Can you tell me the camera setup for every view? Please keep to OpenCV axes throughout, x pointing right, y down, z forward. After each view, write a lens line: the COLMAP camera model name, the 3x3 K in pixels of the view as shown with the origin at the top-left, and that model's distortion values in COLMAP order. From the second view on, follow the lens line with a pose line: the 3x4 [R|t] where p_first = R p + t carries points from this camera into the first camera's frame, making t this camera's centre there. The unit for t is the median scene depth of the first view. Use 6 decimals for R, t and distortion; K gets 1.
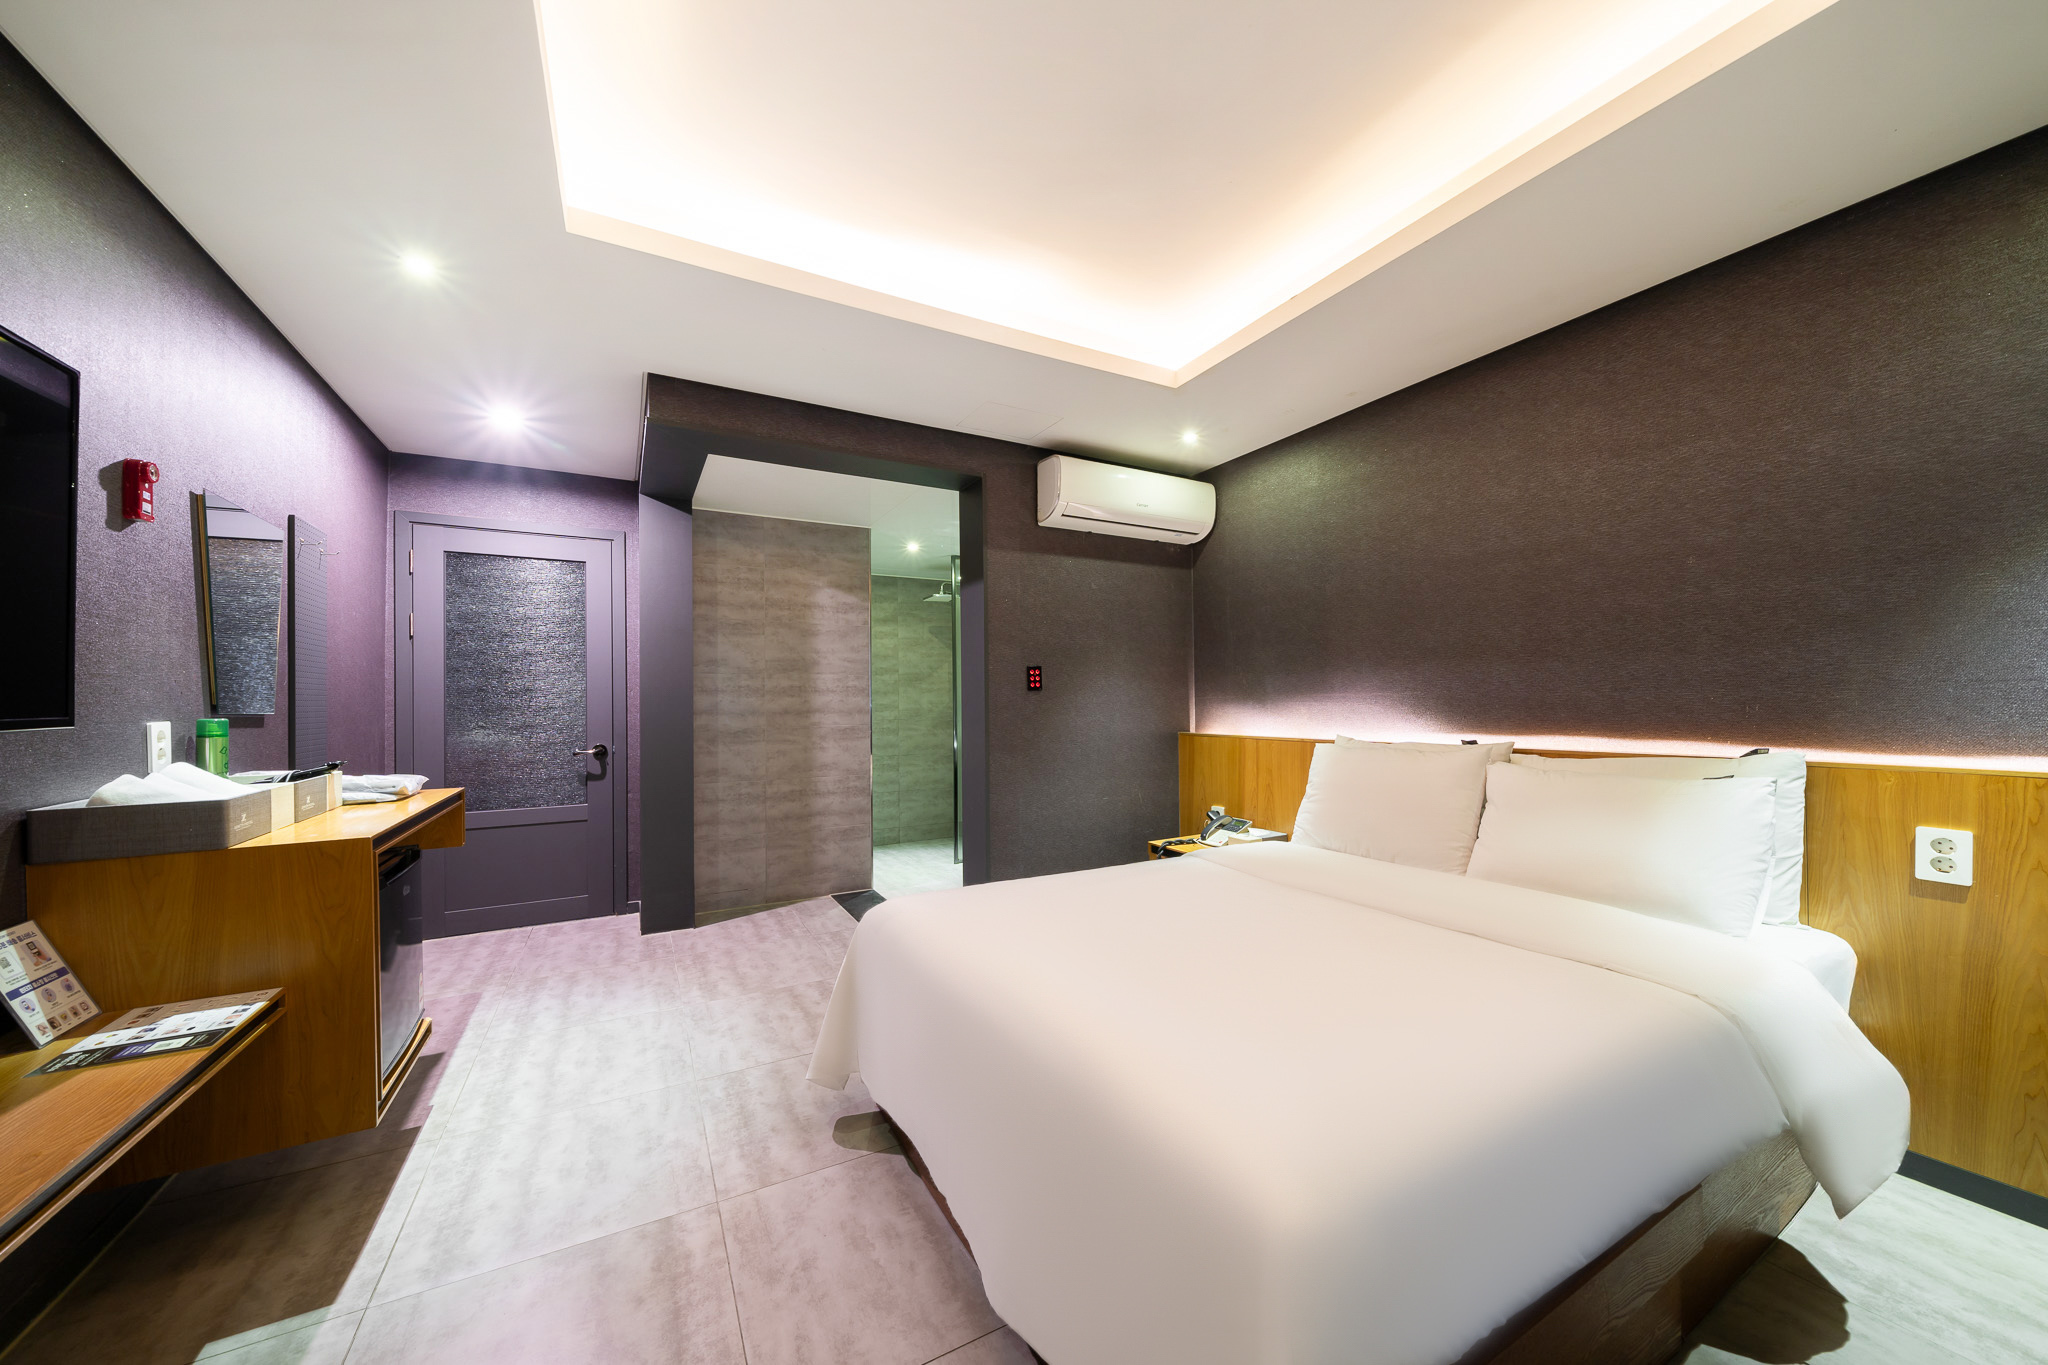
lens RADIAL K [[734.5, 0, 1011.2], [0, 734.5, 709.0], [0, 0, 1]] dist [-0.023689, 0.000032]
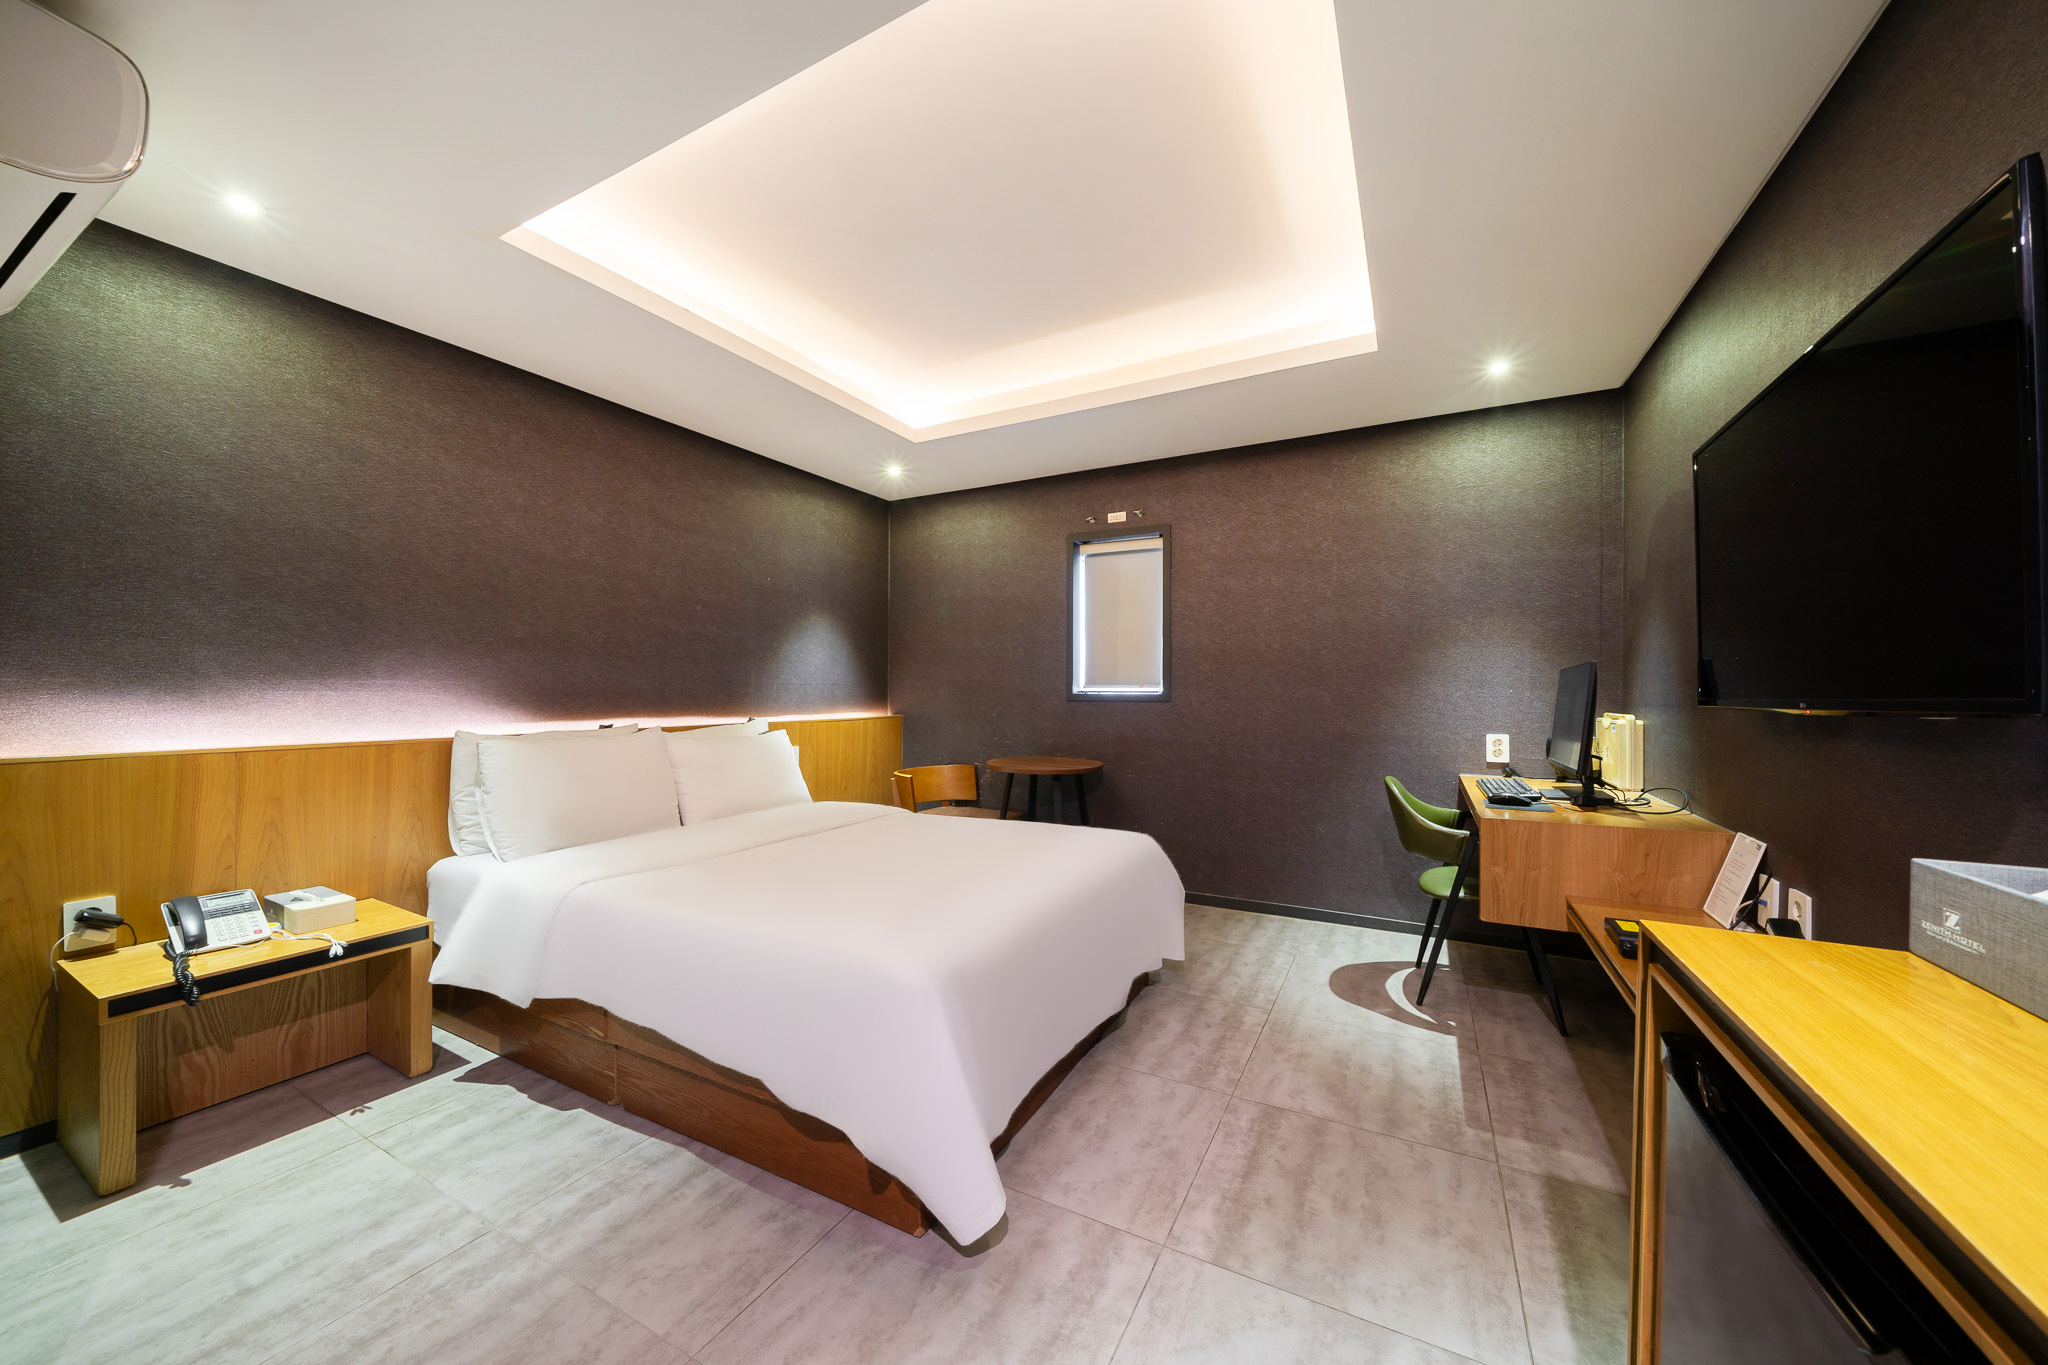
lens RADIAL K [[701.8, 0, 1018.6], [0, 701.8, 689.9], [0, 0, 1]] dist [0.001738, 0.000133]
pose [[-0.546954, 0.004378, 0.837151, -1.056265], [0.004646, 0.999987, -0.002194, -0.012072], [-0.837150, 0.002689, -0.546967, 1.648654]]
